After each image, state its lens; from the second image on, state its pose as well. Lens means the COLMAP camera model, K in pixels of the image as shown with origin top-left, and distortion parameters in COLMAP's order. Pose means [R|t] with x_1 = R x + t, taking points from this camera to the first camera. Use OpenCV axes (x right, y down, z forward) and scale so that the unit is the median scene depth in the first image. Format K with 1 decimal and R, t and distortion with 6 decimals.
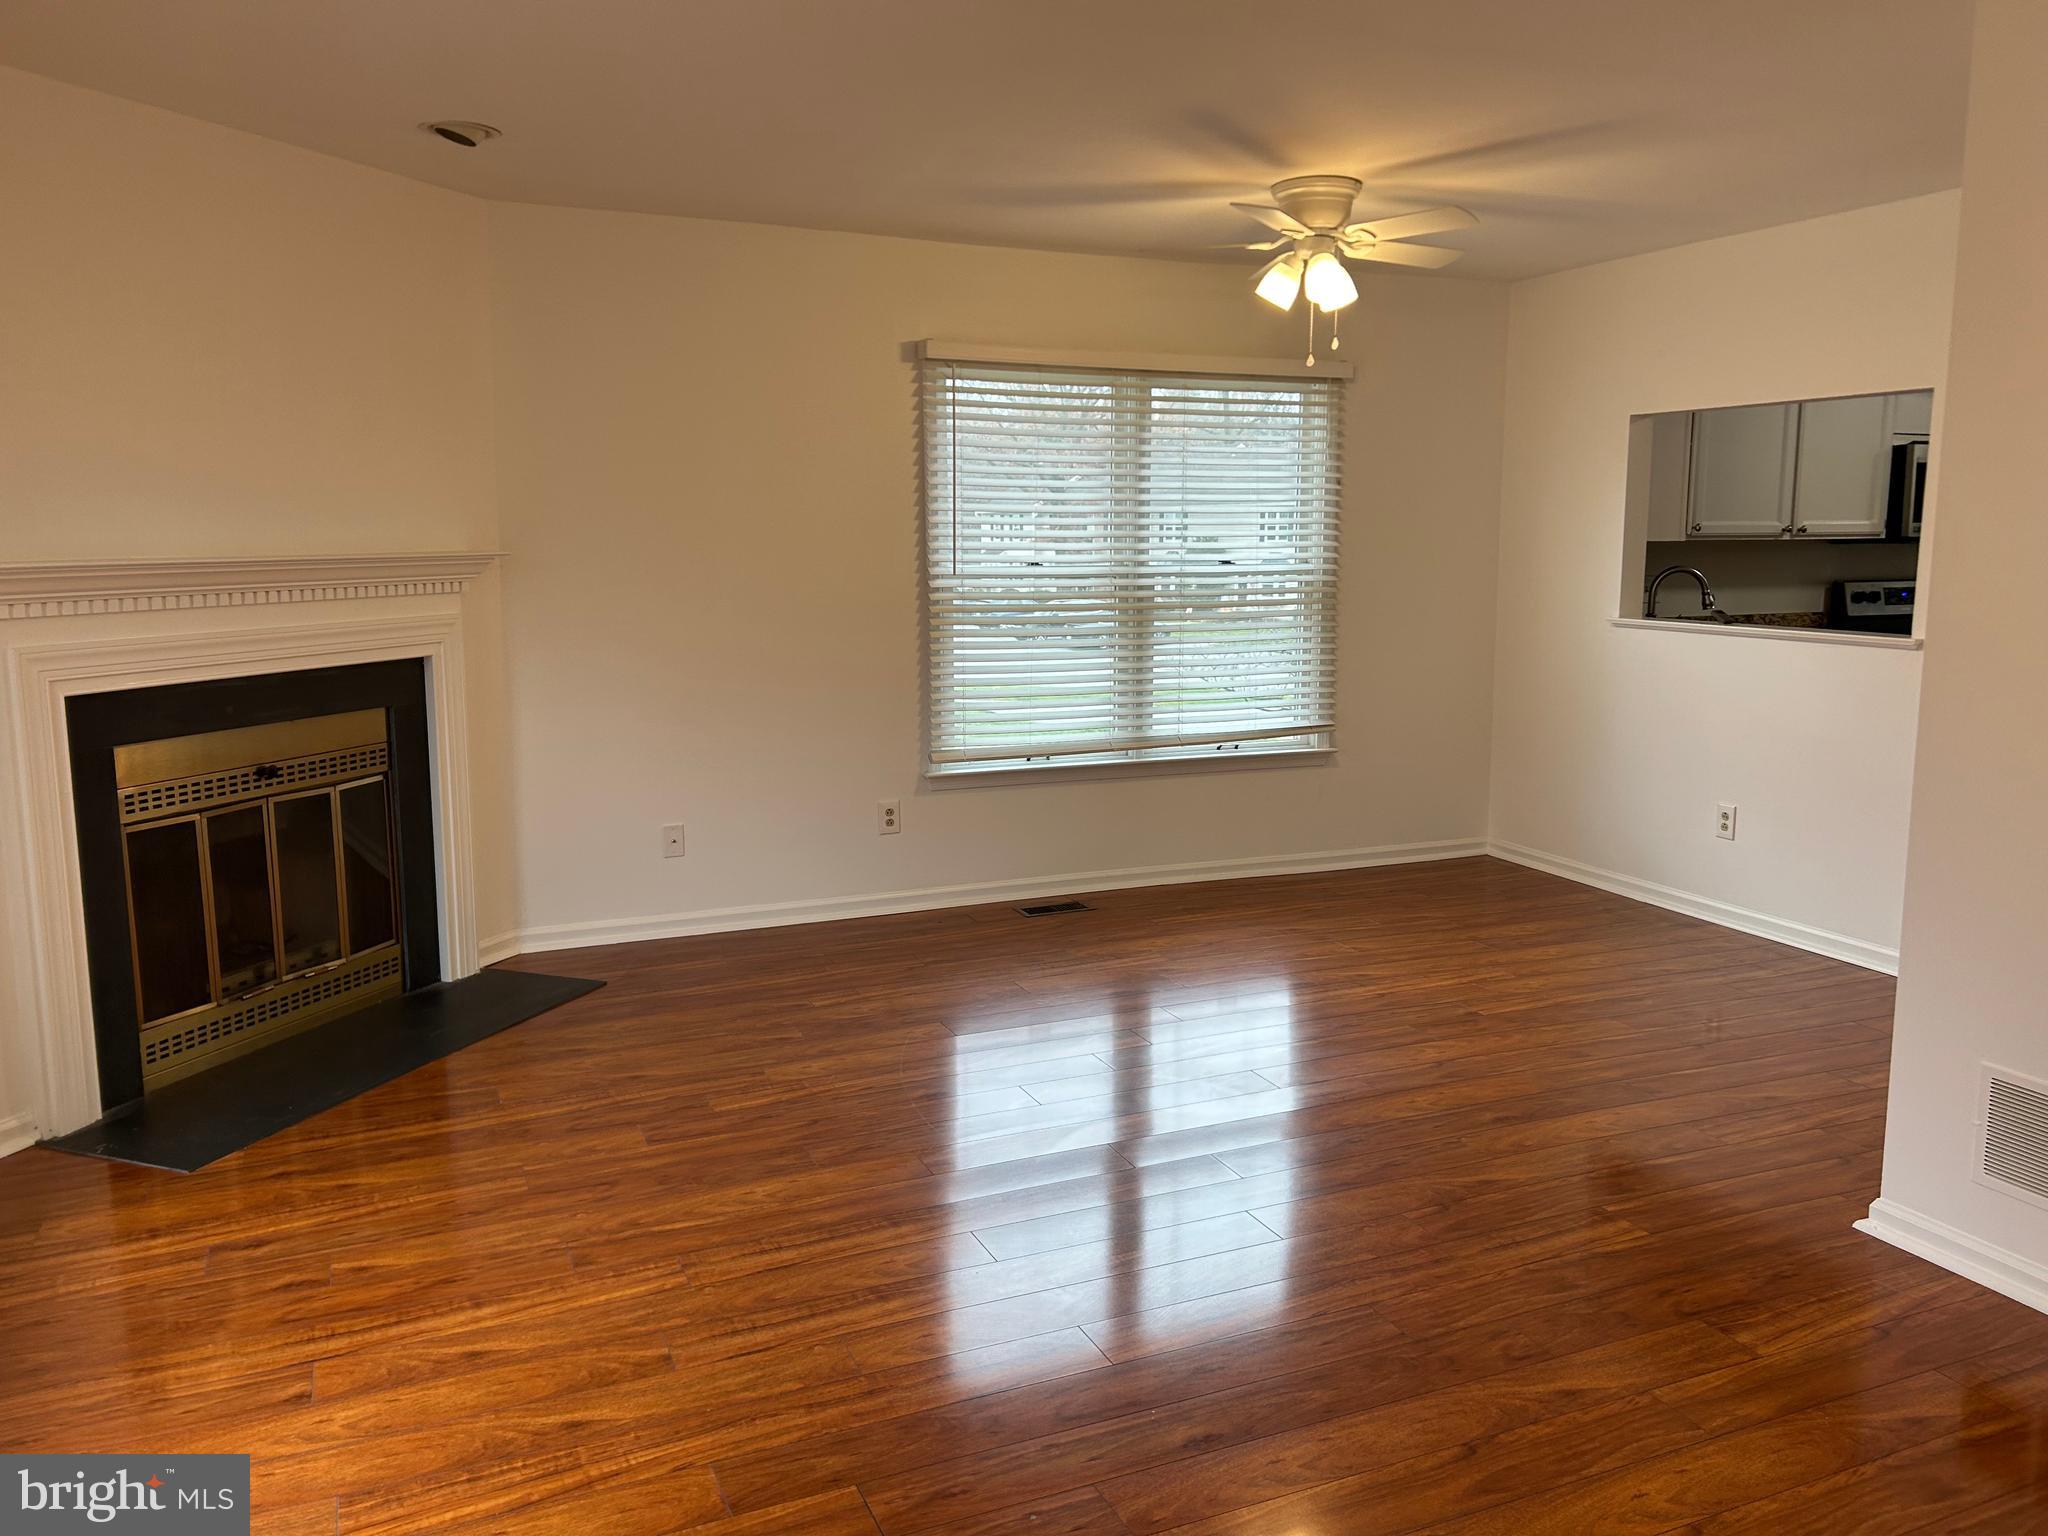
lens RADIAL K [[1533.8, 0, 1027.8], [0, 1533.8, 756.2], [0, 0, 1]] dist [0.067248, -0.076687]
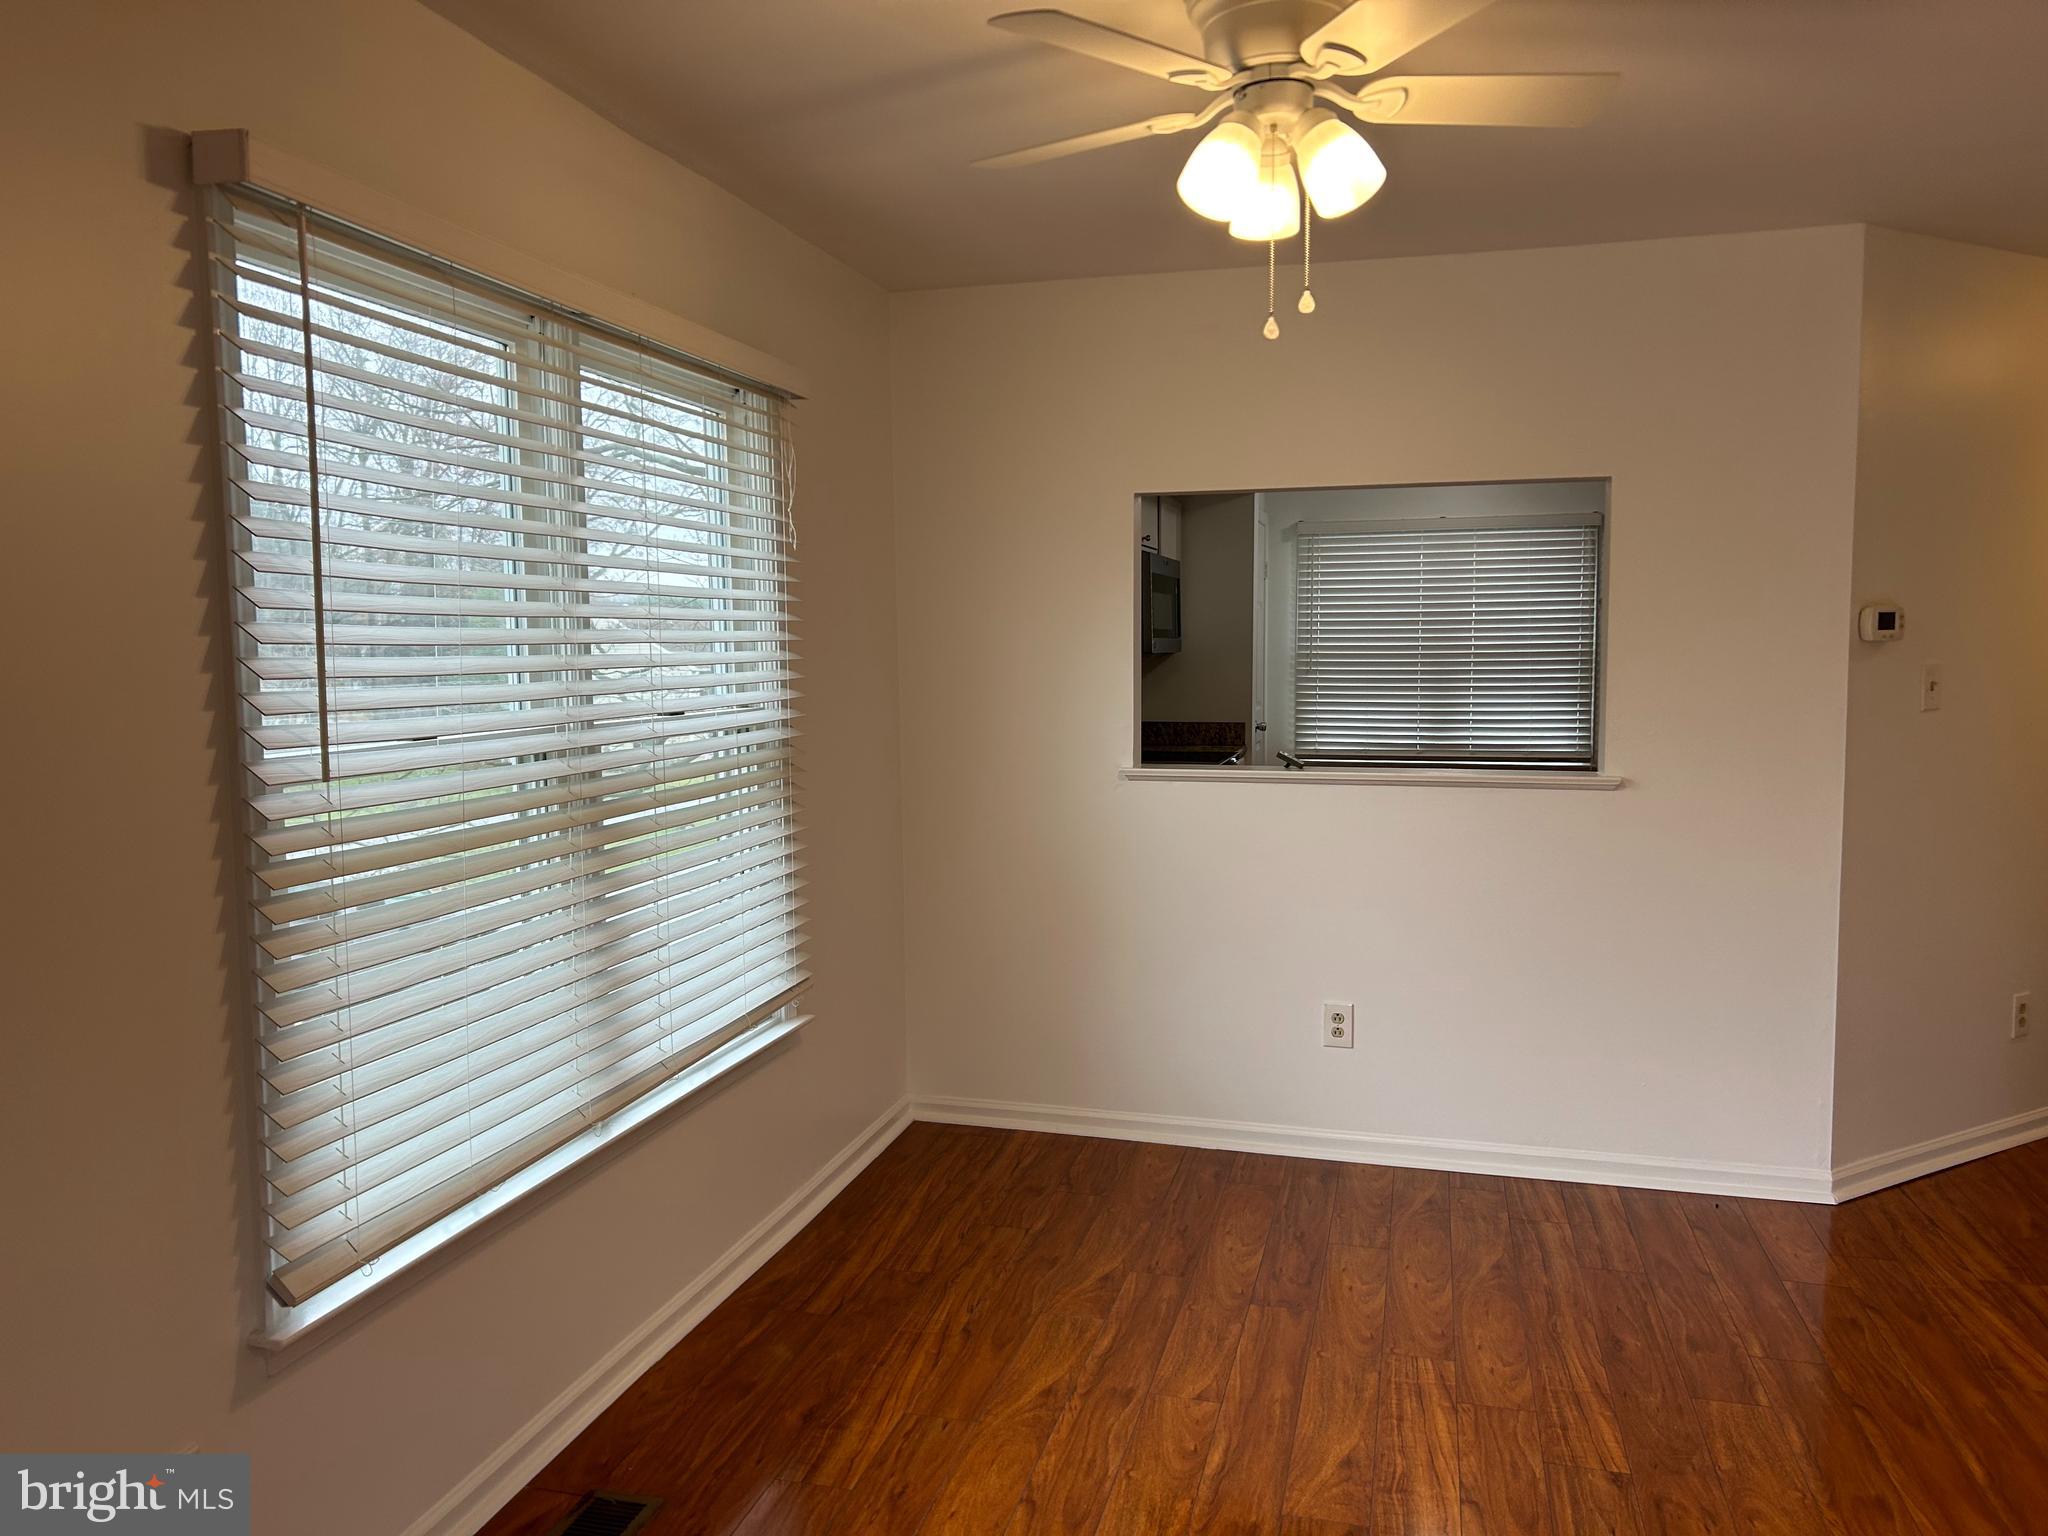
lens RADIAL K [[1533.8, 0, 1019.0], [0, 1533.8, 758.2], [0, 0, 1]] dist [0.067248, -0.076687]
pose [[0.626068, -0.065231, 0.777036, -0.237353], [0.120390, 0.992632, -0.013670, -0.099637], [-0.770419, 0.102106, 0.629308, 0.643157]]
